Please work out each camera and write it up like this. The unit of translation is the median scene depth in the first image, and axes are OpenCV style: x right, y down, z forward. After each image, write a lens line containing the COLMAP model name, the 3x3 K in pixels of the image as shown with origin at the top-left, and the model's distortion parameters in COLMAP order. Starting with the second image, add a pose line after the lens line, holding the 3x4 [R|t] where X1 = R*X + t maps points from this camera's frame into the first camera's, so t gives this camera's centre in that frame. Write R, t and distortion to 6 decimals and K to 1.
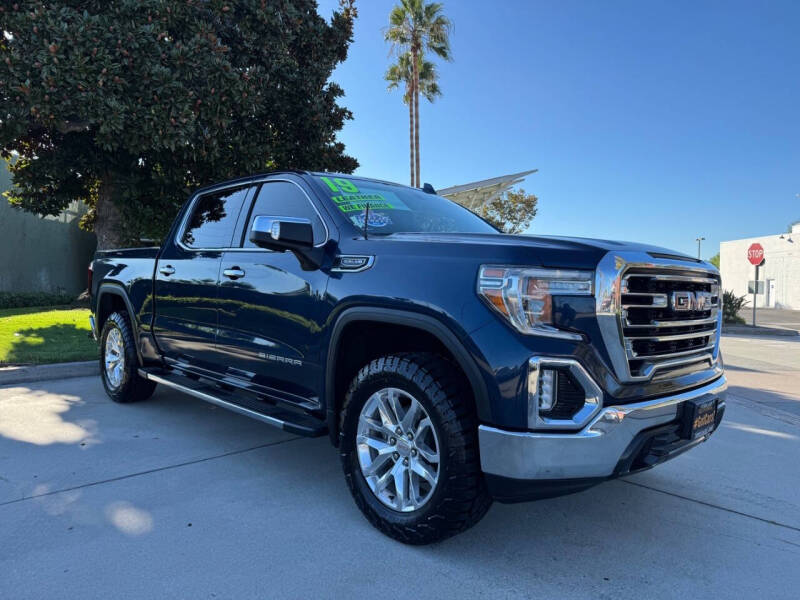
lens RADIAL K [[569.2, 0, 399.8], [0, 569.2, 305.1], [0, 0, 1]] dist [0.002319, 0.003281]
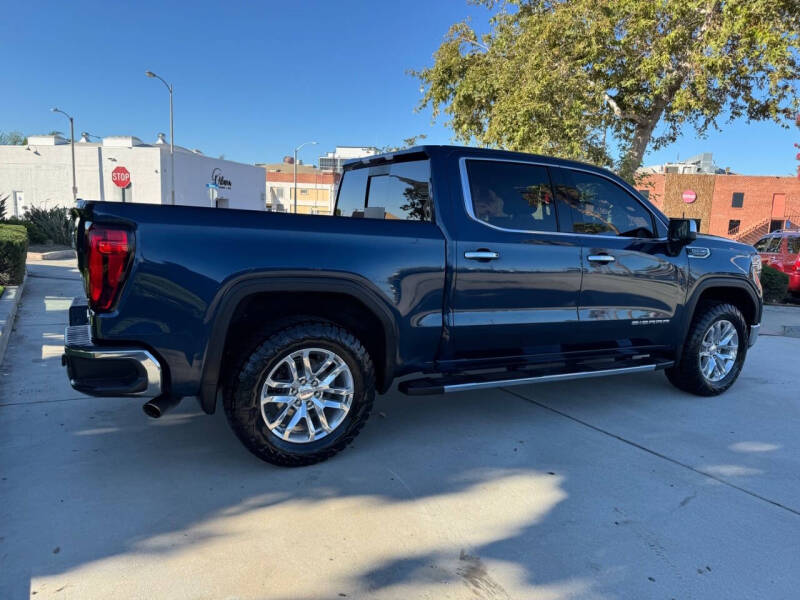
lens RADIAL K [[566.9, 0, 398.1], [0, 566.9, 304.4], [0, 0, 1]] dist [0.011887, -0.006815]
pose [[0.257503, -0.143582, 0.955550, -1.551006], [-0.016813, 0.988083, 0.153001, -0.136844], [-0.966131, -0.055464, 0.252020, 1.152118]]
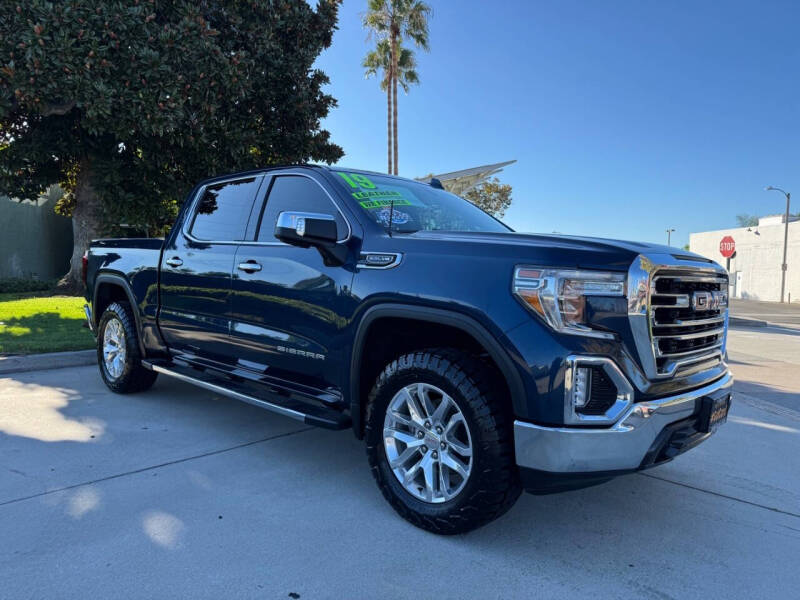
lens RADIAL K [[566.9, 0, 398.1], [0, 566.9, 304.4], [0, 0, 1]] dist [0.011887, -0.006815]
pose [[0.999009, 0.006811, 0.043977, -0.075428], [-0.007740, 0.999750, 0.020985, -0.013154], [-0.043823, -0.021305, 0.998812, -0.012777]]
